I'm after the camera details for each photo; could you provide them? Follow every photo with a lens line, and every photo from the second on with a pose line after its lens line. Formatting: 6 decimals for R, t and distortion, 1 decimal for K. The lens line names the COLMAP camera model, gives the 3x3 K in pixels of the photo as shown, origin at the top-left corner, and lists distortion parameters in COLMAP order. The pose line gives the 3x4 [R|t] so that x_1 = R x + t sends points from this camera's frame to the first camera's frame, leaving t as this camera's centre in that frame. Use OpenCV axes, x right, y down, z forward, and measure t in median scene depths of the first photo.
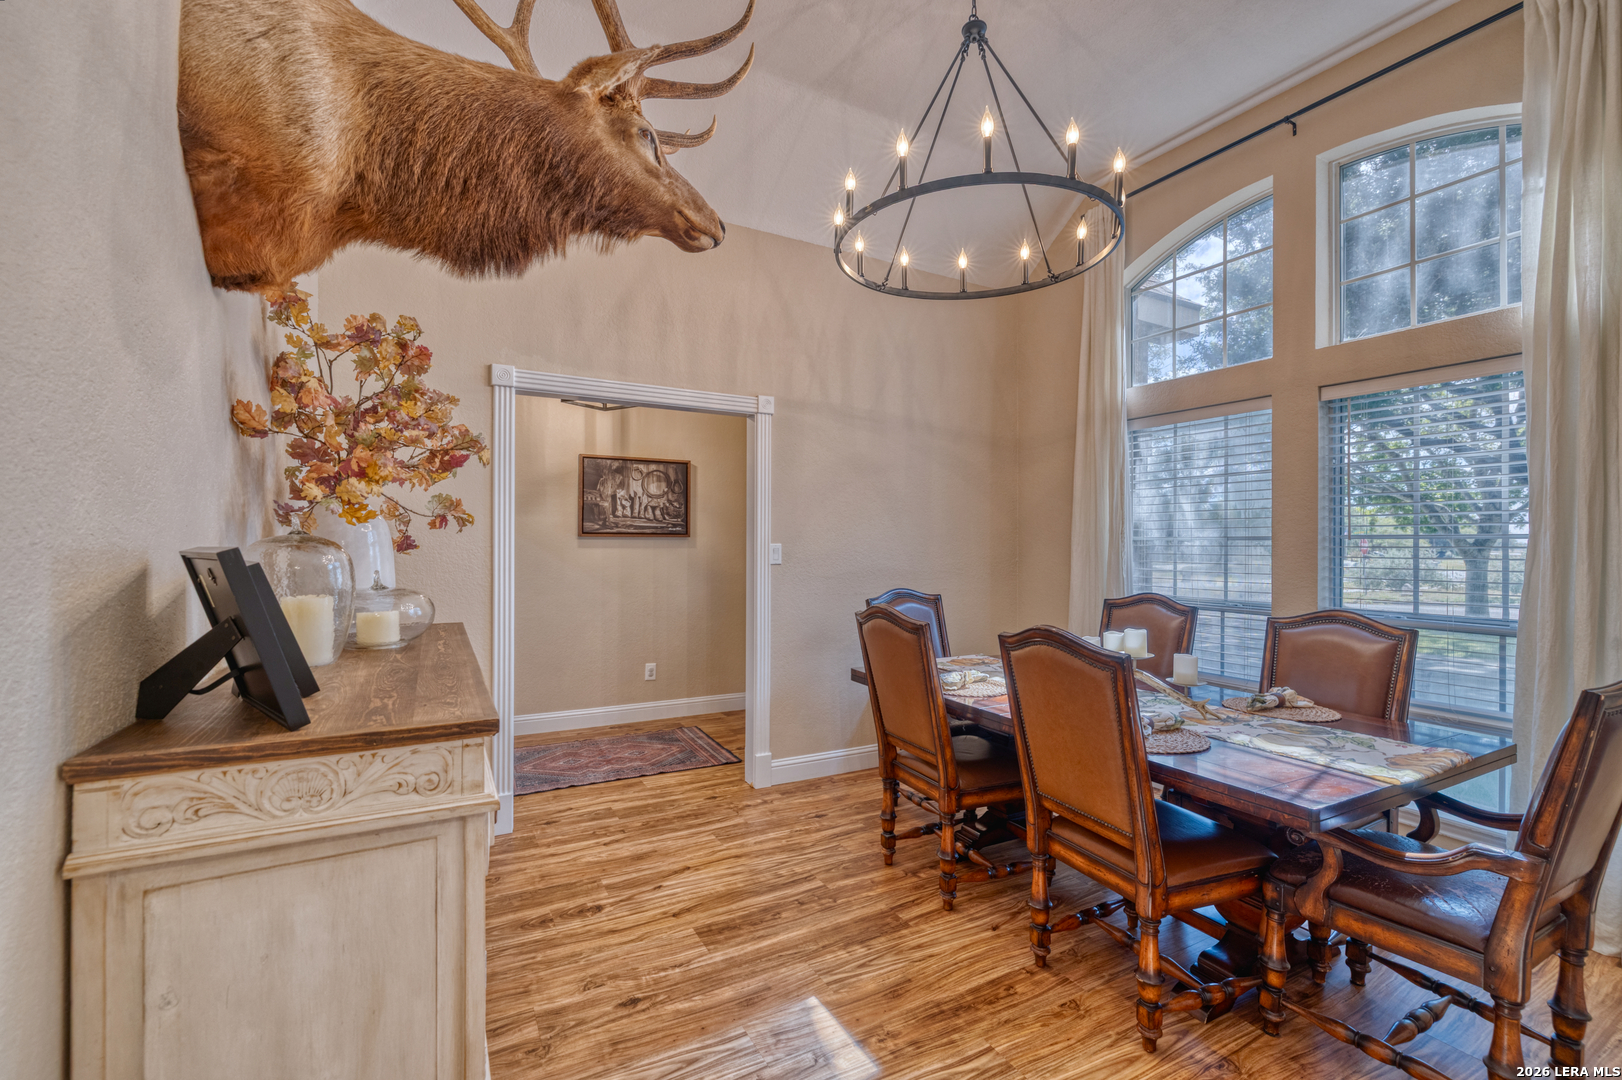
lens RADIAL K [[684.1, 0, 810.2], [0, 684.1, 536.6], [0, 0, 1]] dist [0.002026, 0.000331]
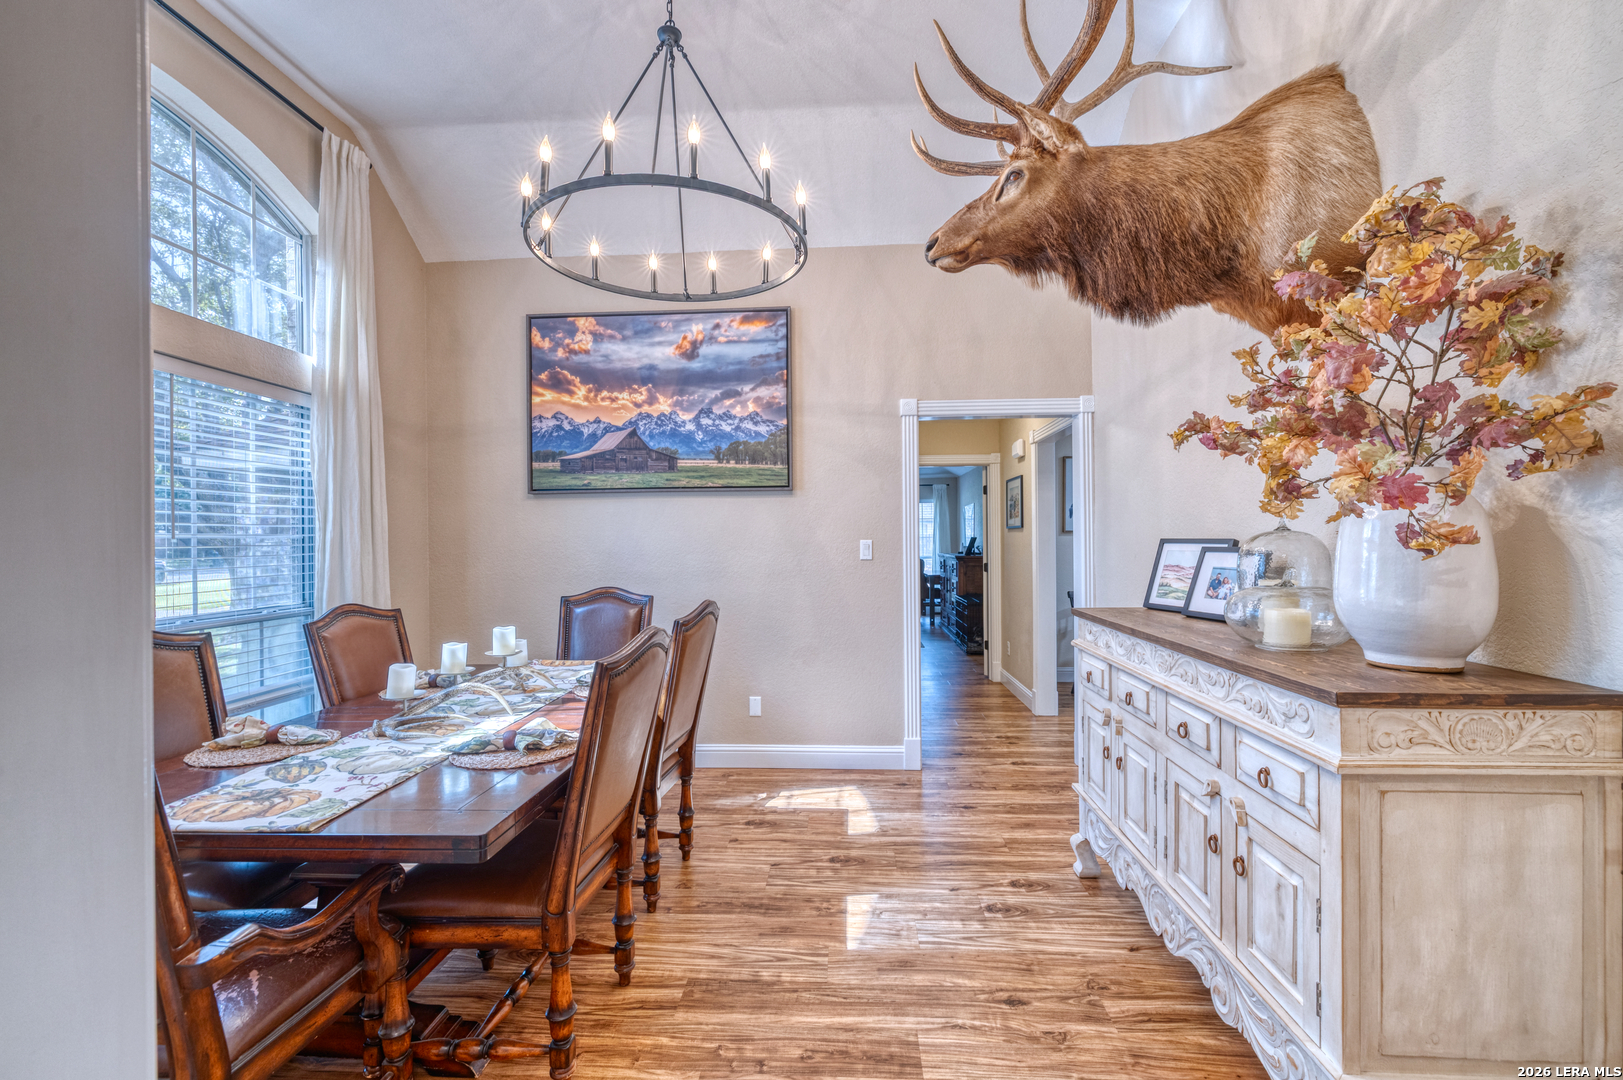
lens RADIAL K [[684.5, 0, 810.7], [0, 684.5, 536.6], [0, 0, 1]] dist [0.002026, 0.000331]
pose [[-0.844483, 0.007548, 0.535529, -0.327127], [0.000107, 0.999903, -0.013926, 0.011720], [-0.535582, -0.011703, -0.844402, 1.191598]]
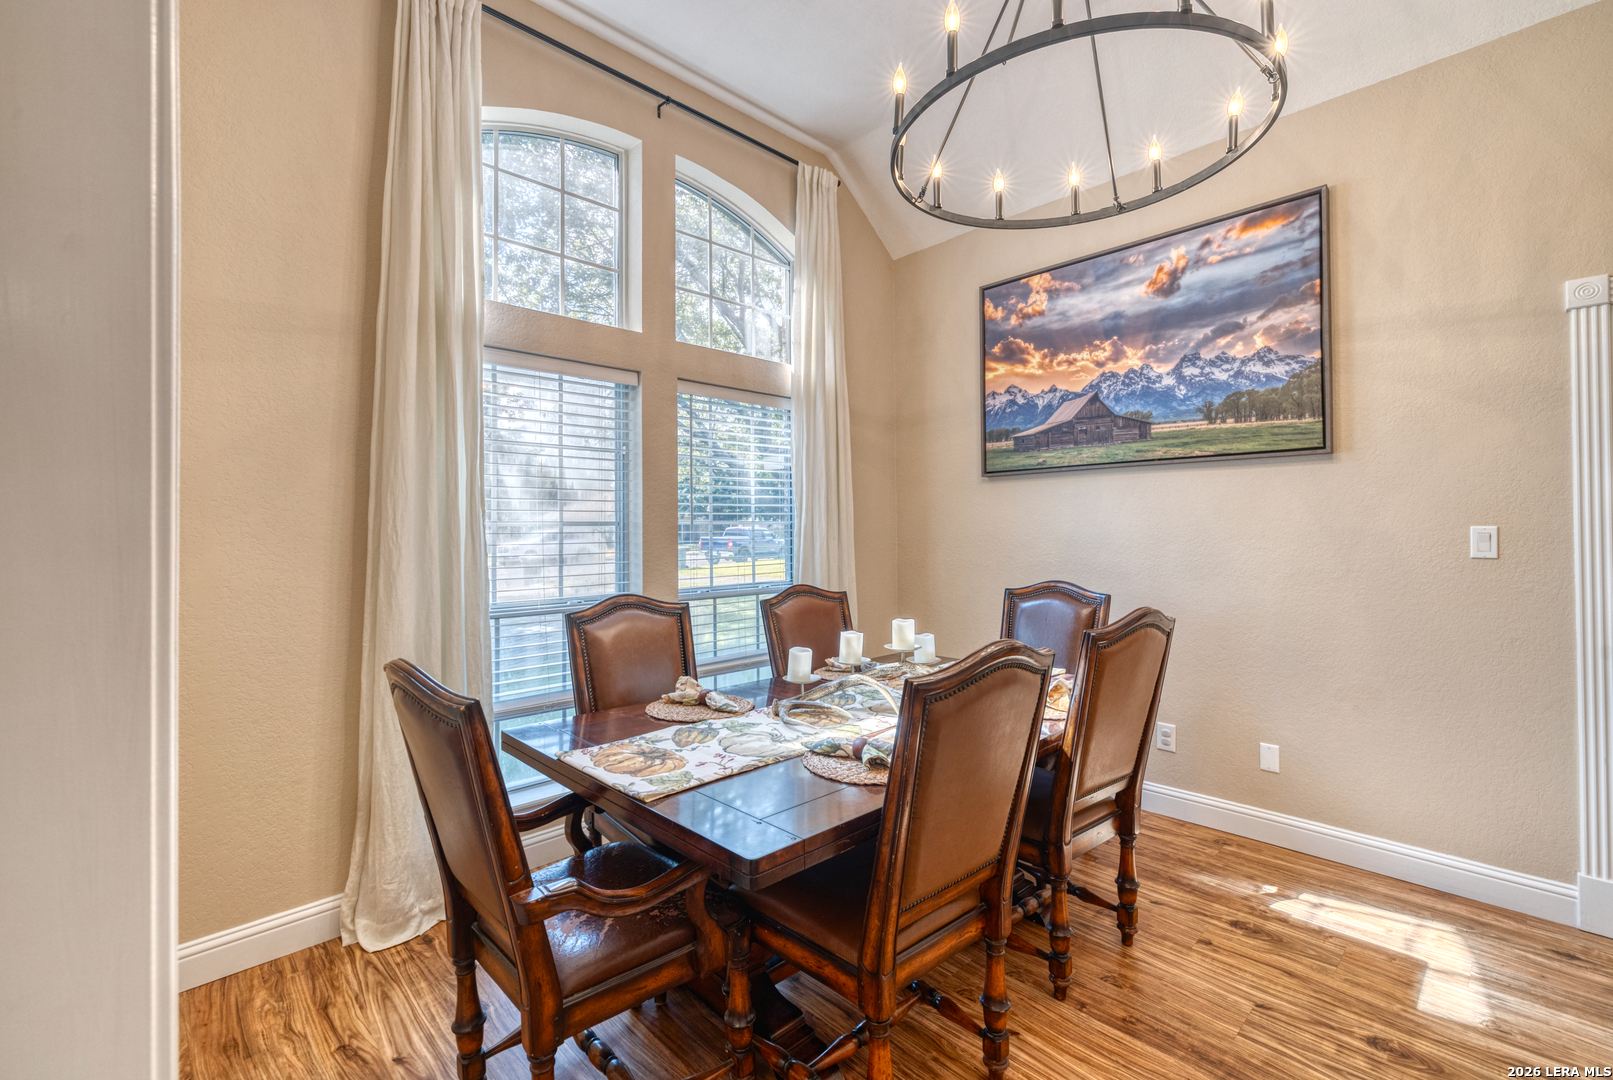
lens RADIAL K [[699.2, 0, 803.0], [0, 699.2, 521.4], [0, 0, 1]] dist [0.001734, 0.000095]
pose [[-0.251288, 0.011092, 0.967849, -0.306970], [-0.005454, 0.999902, -0.012875, 0.009654], [-0.967897, -0.008514, -0.251203, 1.007292]]
